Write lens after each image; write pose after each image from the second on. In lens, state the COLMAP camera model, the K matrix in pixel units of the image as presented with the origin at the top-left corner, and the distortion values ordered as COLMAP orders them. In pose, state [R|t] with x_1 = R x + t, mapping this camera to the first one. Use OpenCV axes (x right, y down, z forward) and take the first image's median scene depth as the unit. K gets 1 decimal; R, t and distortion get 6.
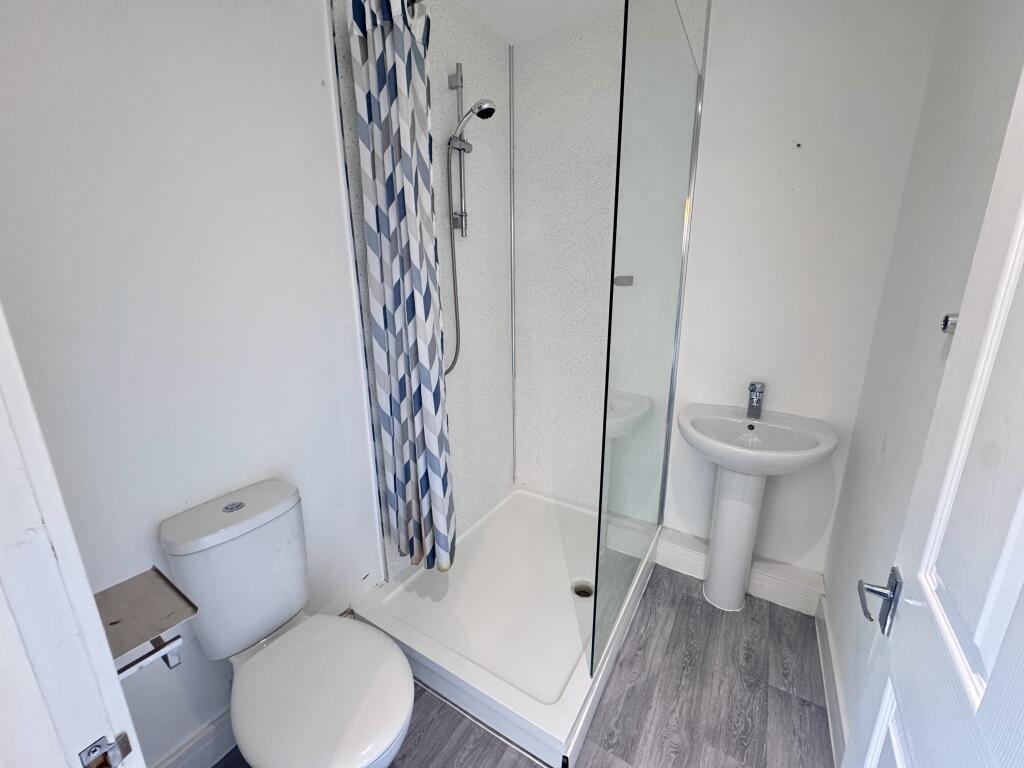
lens RADIAL K [[406.8, 0, 510.6], [0, 406.8, 382.1], [0, 0, 1]] dist [-0.001229, -0.000879]
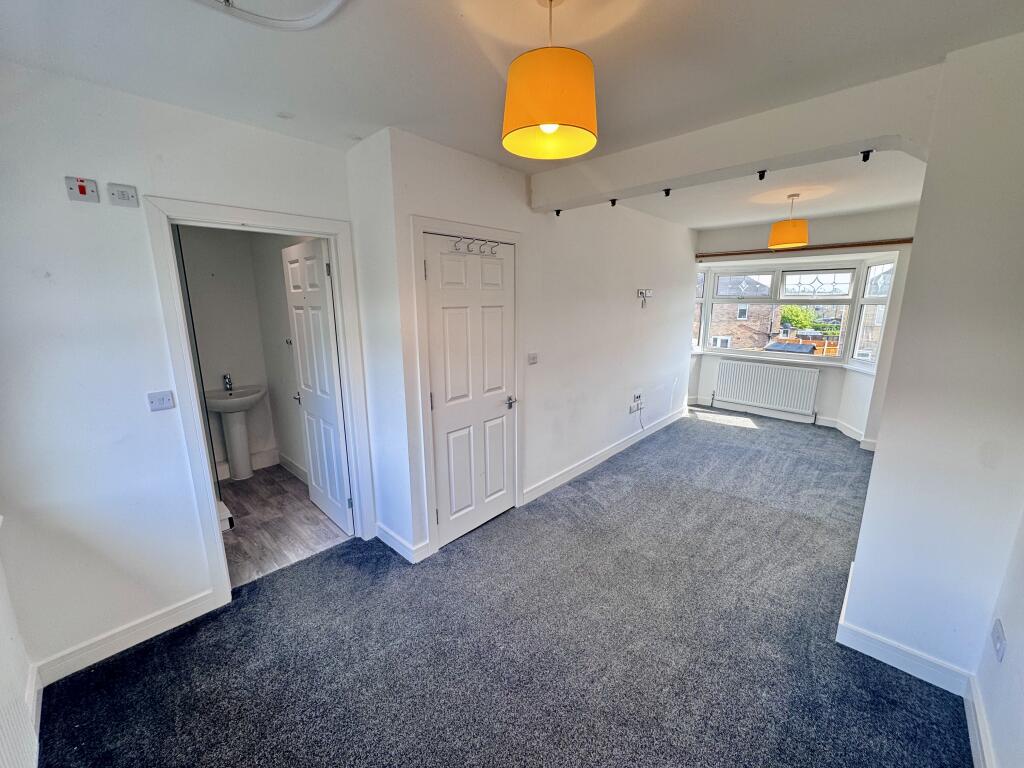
lens RADIAL K [[406.8, 0, 510.5], [0, 406.8, 386.5], [0, 0, 1]] dist [-0.001229, -0.000879]
pose [[0.204491, -0.208025, 0.956509, -1.260243], [0.251308, 0.955562, 0.154092, 0.111400], [-0.946059, 0.208868, 0.247682, -1.058912]]
